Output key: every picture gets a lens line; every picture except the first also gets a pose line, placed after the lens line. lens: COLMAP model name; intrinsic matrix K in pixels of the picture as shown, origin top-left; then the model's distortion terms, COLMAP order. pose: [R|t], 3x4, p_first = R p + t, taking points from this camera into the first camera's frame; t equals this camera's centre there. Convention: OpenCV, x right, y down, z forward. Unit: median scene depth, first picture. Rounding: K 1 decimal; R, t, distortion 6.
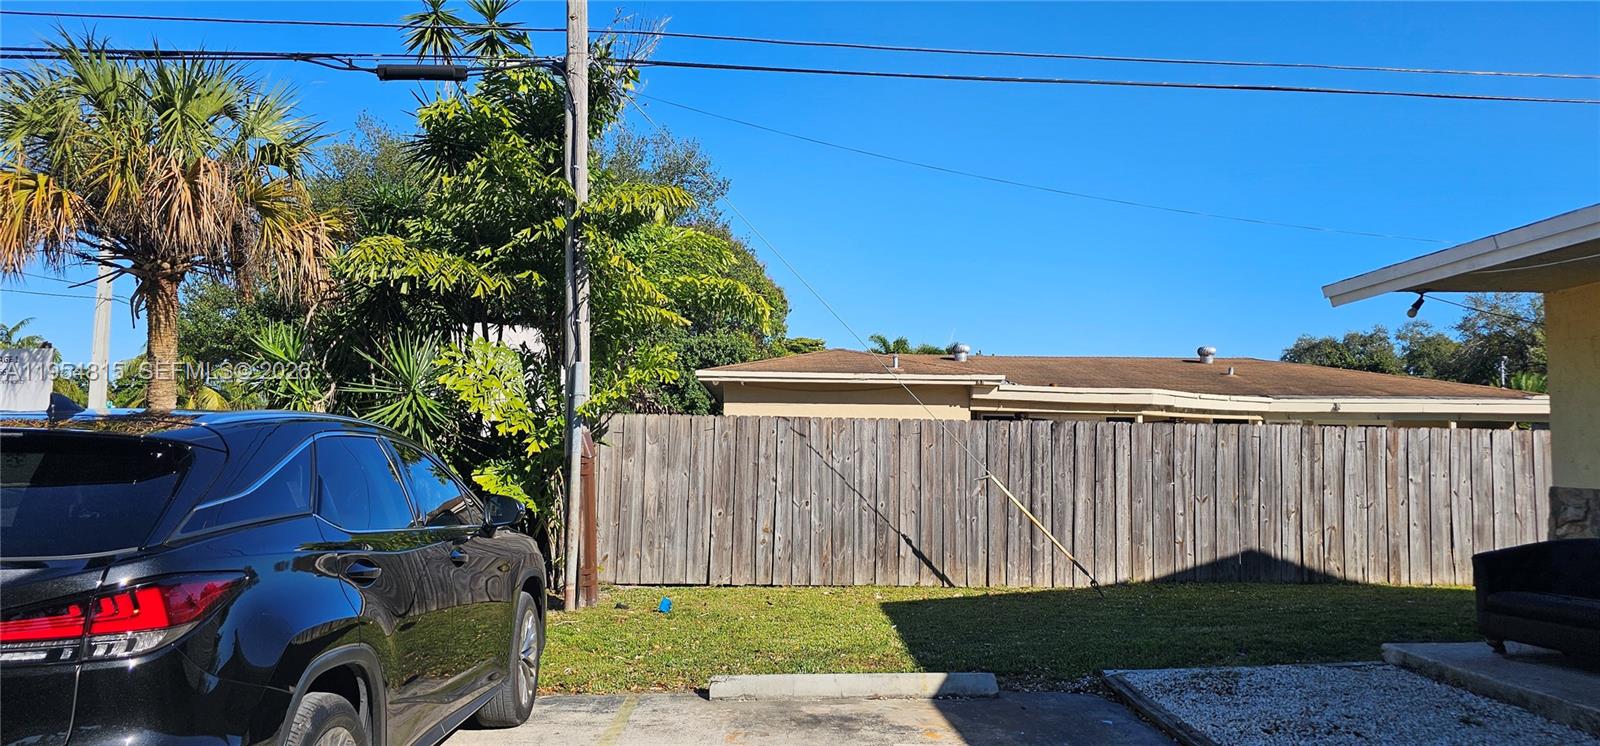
lens RADIAL K [[1043.0, 0, 803.3], [0, 1043.0, 374.2], [0, 0, 1]] dist [0.019232, -0.013036]
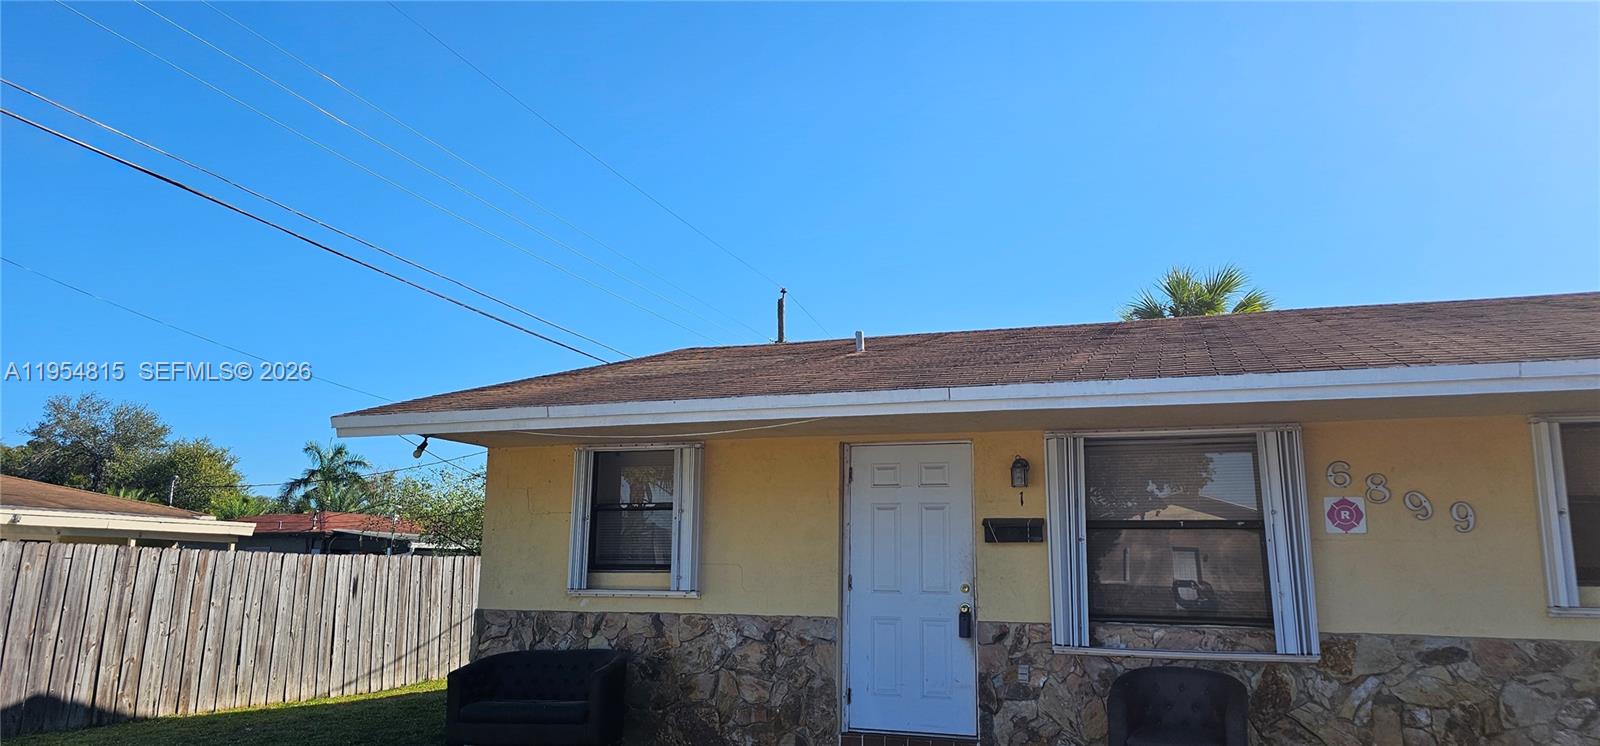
lens RADIAL K [[1043.0, 0, 805.2], [0, 1043.0, 371.9], [0, 0, 1]] dist [0.019232, -0.013036]
pose [[0.361702, 0.175485, 0.915629, -0.166689], [-0.074675, 0.984423, -0.159171, 0.001026], [-0.929298, -0.010802, 0.369173, 0.115503]]
